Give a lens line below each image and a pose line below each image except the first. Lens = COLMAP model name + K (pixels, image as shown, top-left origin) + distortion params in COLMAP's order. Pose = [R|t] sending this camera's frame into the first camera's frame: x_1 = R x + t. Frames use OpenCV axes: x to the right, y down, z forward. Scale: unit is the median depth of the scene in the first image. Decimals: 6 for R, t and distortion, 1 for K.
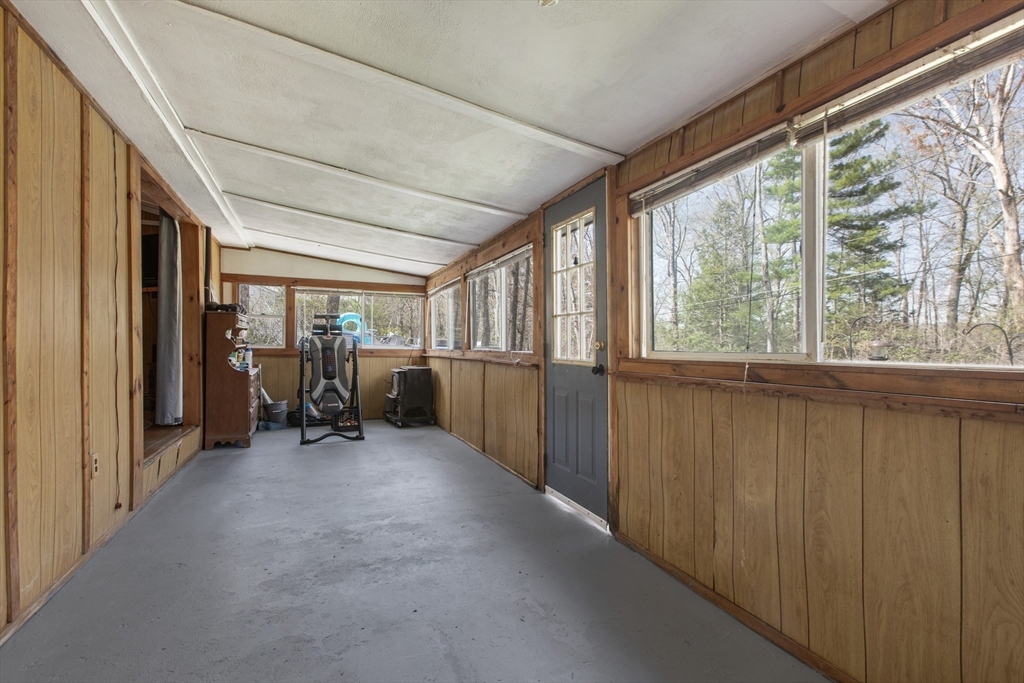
lens RADIAL K [[456.2, 0, 508.5], [0, 456.2, 346.6], [0, 0, 1]] dist [-0.003268, 0.000490]
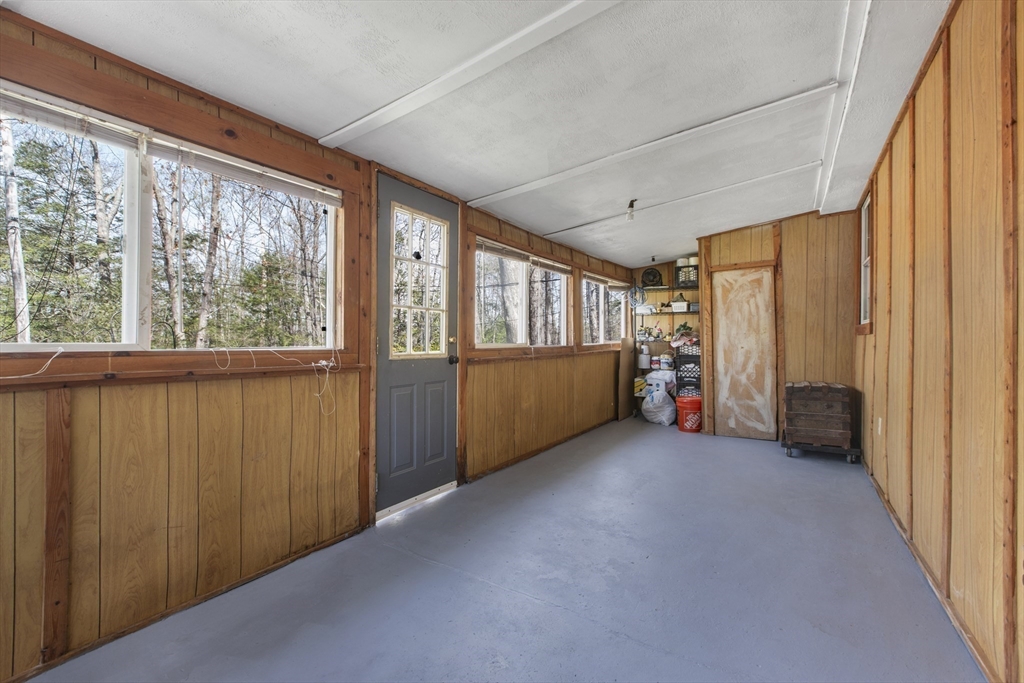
lens RADIAL K [[456.2, 0, 508.7], [0, 456.2, 338.3], [0, 0, 1]] dist [-0.003268, 0.000490]
pose [[-0.568862, 0.002949, 0.822427, -0.911813], [-0.001253, 0.999989, -0.004453, -0.000619], [-0.822432, -0.003564, -0.568853, 1.616101]]
